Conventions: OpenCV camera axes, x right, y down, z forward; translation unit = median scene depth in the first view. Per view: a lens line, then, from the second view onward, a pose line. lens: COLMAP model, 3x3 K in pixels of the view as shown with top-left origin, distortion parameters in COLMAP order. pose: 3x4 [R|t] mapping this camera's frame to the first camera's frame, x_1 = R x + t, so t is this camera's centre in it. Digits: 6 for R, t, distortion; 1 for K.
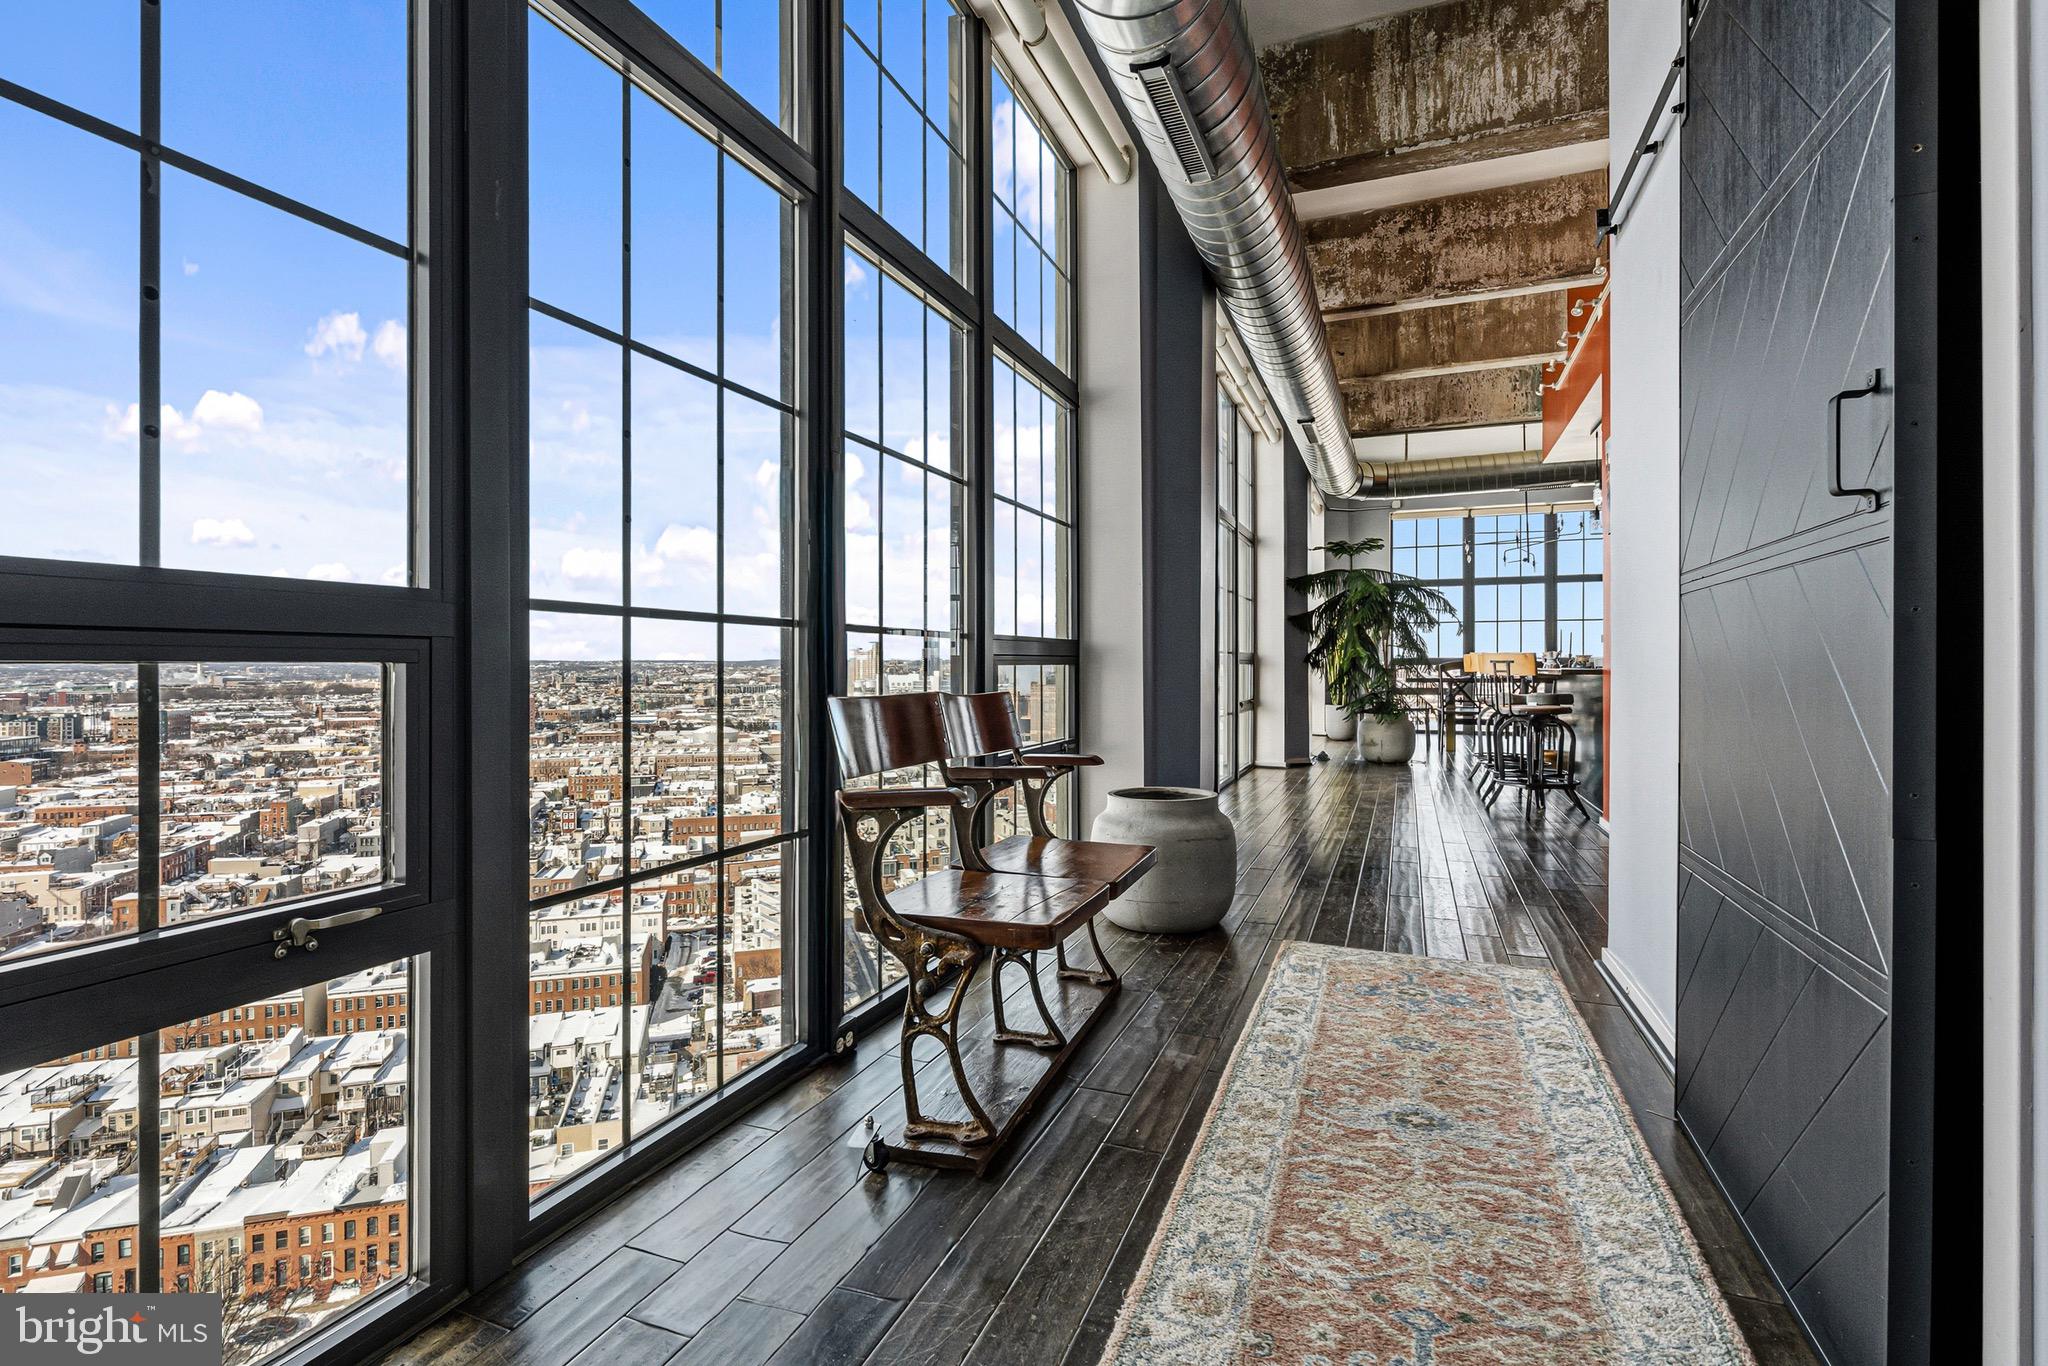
lens RADIAL K [[959.8, 0, 1019.3], [0, 959.8, 664.8], [0, 0, 1]] dist [-0.000186, -0.000315]
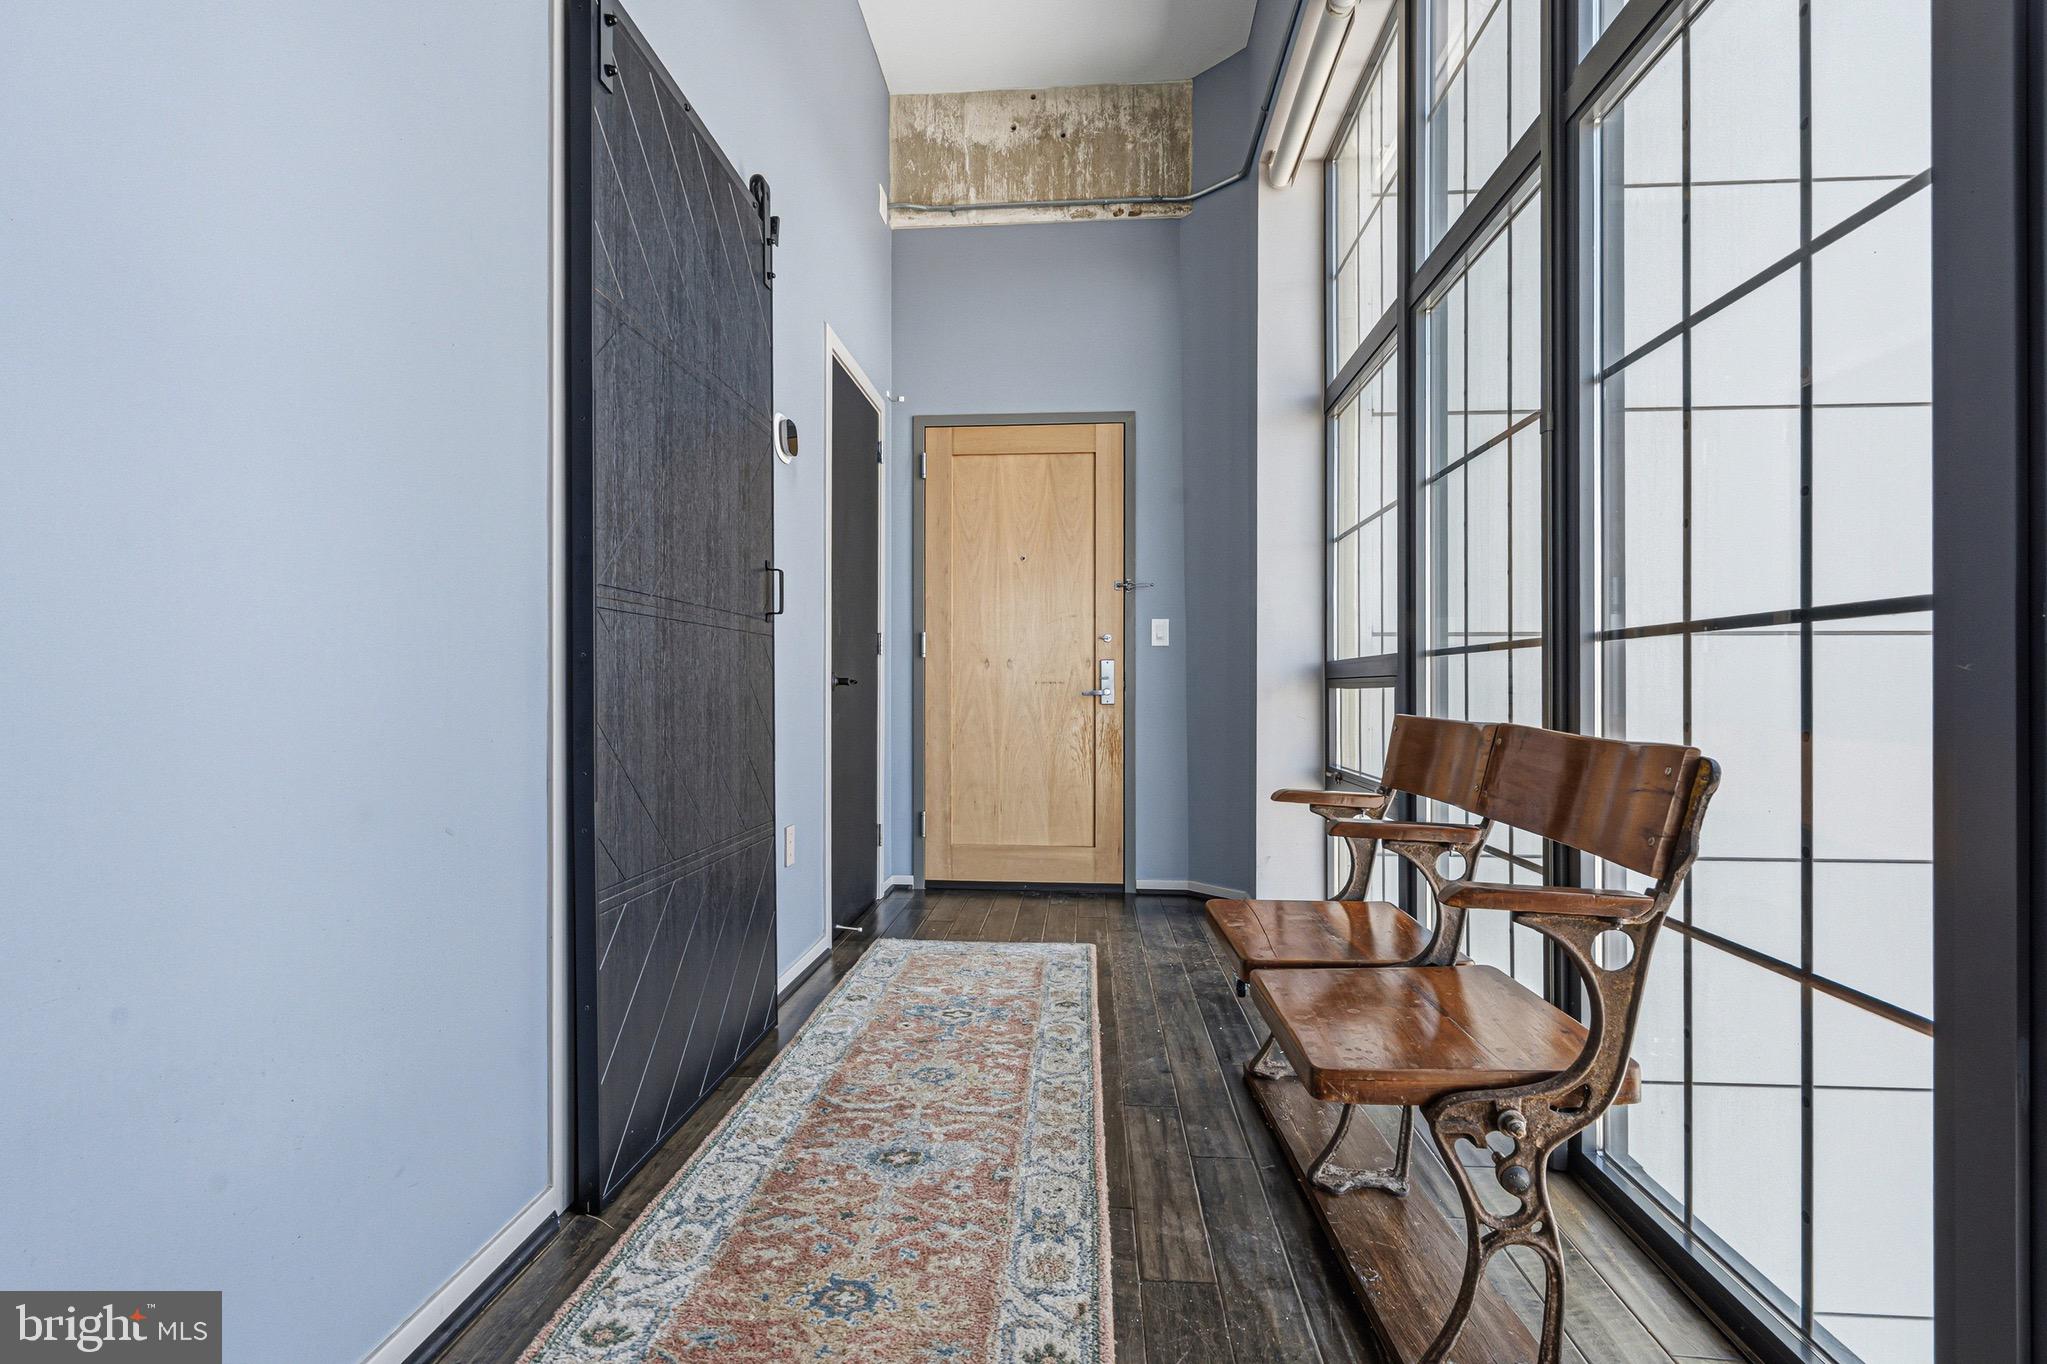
lens RADIAL K [[931.0, 0, 1023.5], [0, 931.0, 682.0], [0, 0, 1]] dist [0.001334, 0.000220]
pose [[-0.951479, 0.002623, -0.307702, 0.626202], [0.002934, 0.999996, -0.000548, -0.005849], [0.307700, -0.001424, -0.951482, 2.076428]]
